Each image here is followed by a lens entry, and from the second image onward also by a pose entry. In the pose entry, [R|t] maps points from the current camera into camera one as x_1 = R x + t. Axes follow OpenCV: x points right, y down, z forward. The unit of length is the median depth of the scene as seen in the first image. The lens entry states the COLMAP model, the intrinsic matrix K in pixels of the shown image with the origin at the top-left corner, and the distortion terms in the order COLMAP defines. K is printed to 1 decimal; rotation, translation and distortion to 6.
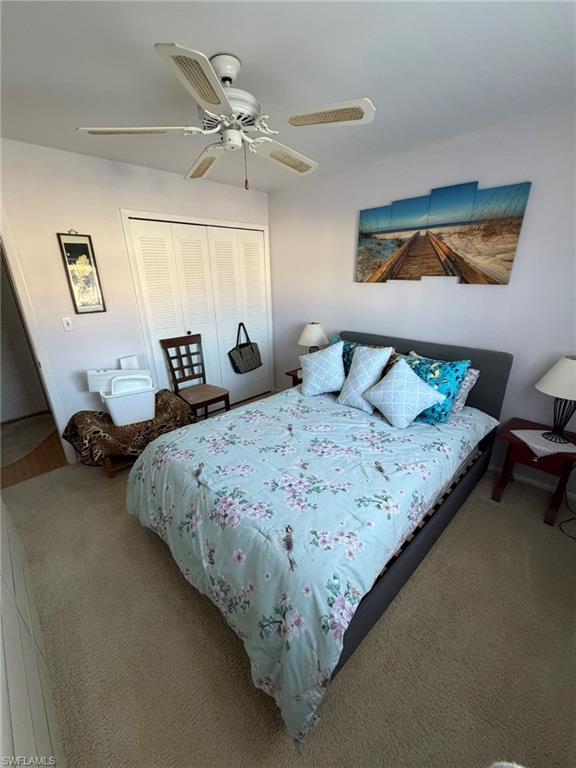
lens RADIAL K [[307.5, 0, 294.0], [0, 307.5, 384.5], [0, 0, 1]] dist [-0.002787, 0.000619]
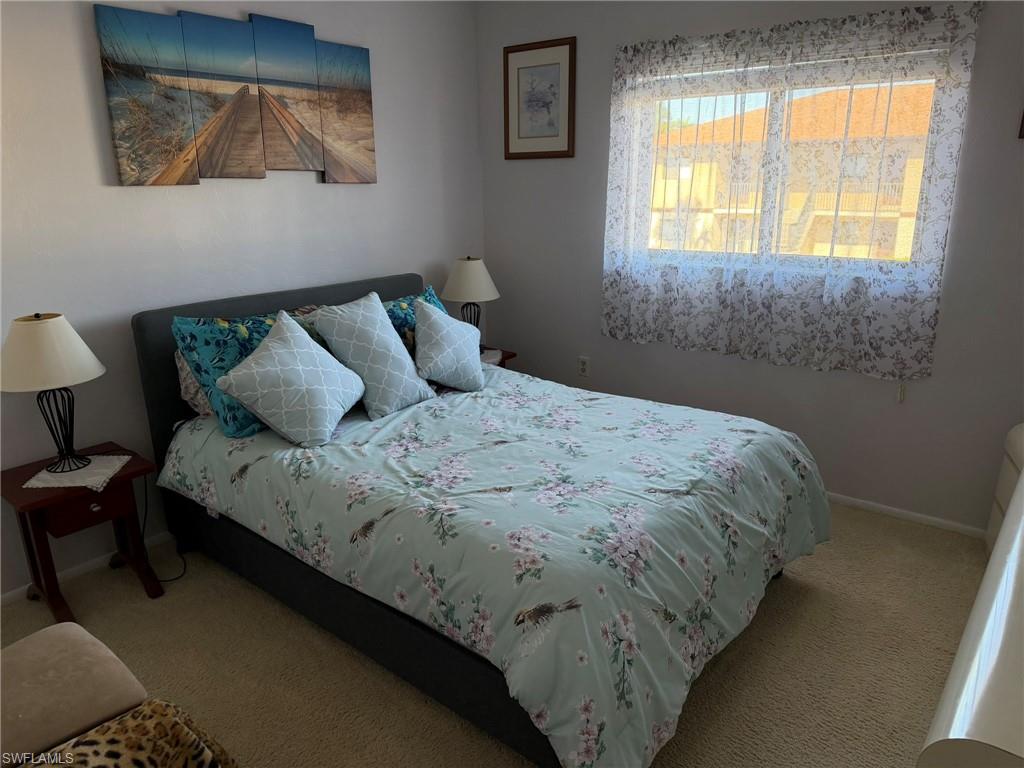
lens RADIAL K [[717.3, 0, 514.7], [0, 717.3, 381.7], [0, 0, 1]] dist [0.091323, -0.109395]
pose [[-0.104849, -0.255689, 0.961057, -0.996335], [0.356179, 0.892621, 0.276340, -0.237619], [-0.928517, 0.371282, -0.002519, 0.793610]]
